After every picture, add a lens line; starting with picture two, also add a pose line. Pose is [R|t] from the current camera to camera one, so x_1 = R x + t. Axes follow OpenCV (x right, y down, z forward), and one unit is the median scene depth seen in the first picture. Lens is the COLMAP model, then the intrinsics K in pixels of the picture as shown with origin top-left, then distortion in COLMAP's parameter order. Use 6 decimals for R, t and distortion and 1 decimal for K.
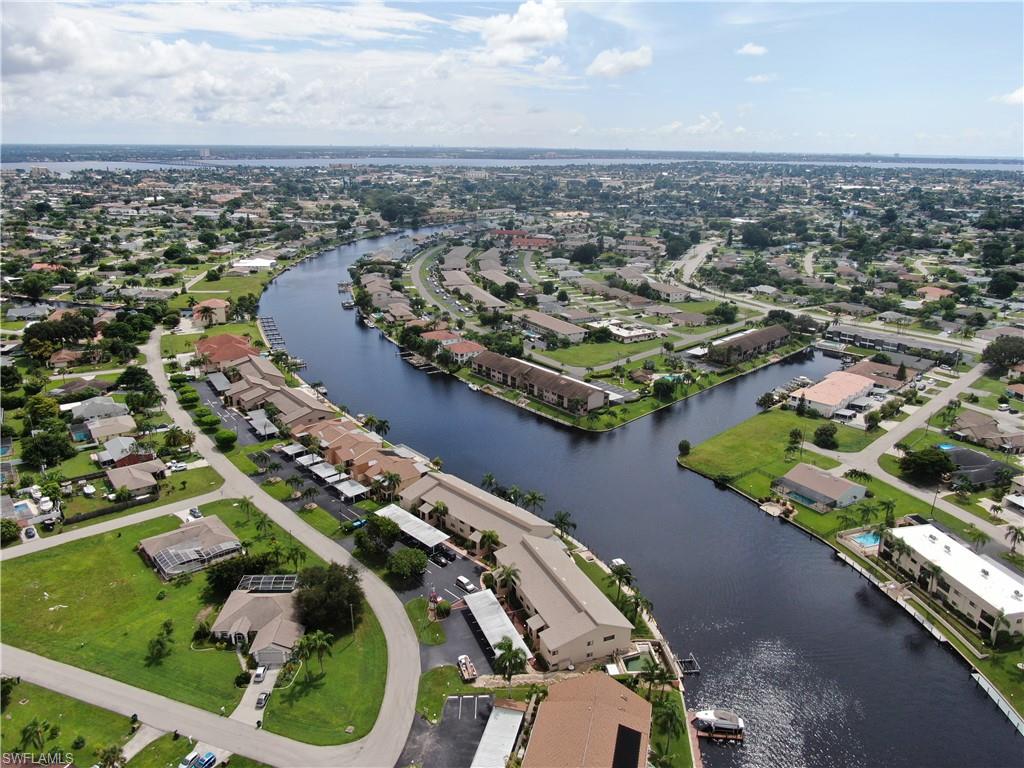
lens RADIAL K [[744.1, 0, 512.0], [0, 744.1, 384.0], [0, 0, 1]] dist [-0.015147, 0.004684]
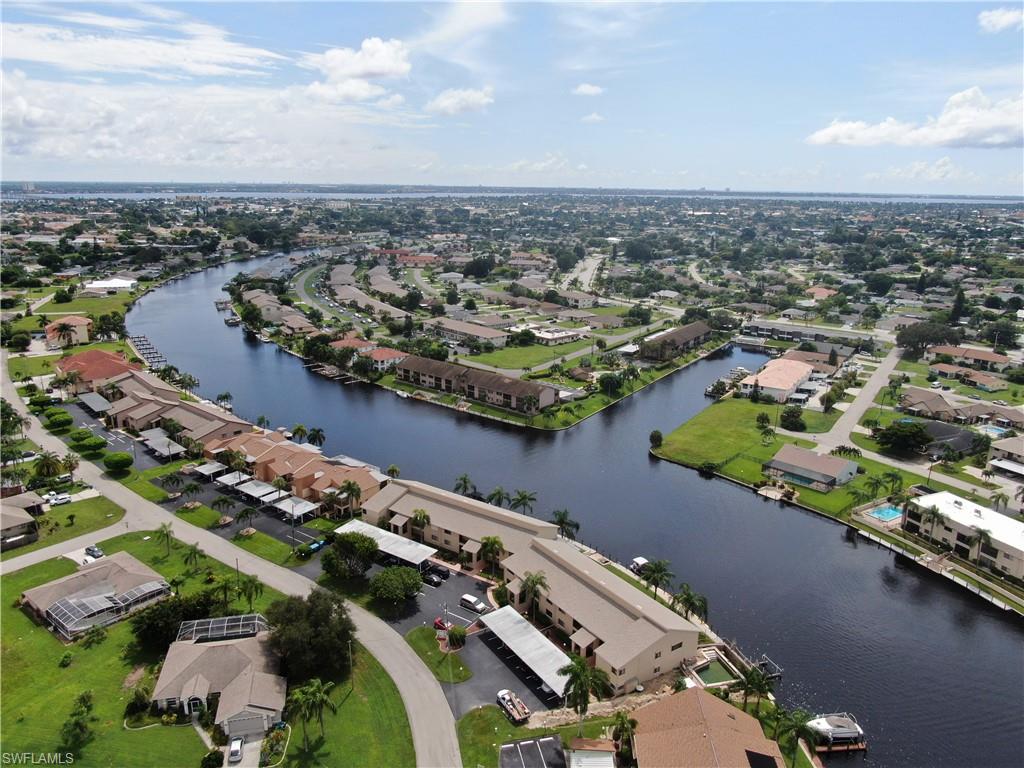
lens RADIAL K [[744.1, 0, 512.0], [0, 744.1, 384.0], [0, 0, 1]] dist [-0.015147, 0.004684]
pose [[0.981870, -0.049611, 0.182949, -0.094494], [0.058169, 0.997435, -0.041708, 0.040662], [-0.180410, 0.051593, 0.982237, 0.113007]]
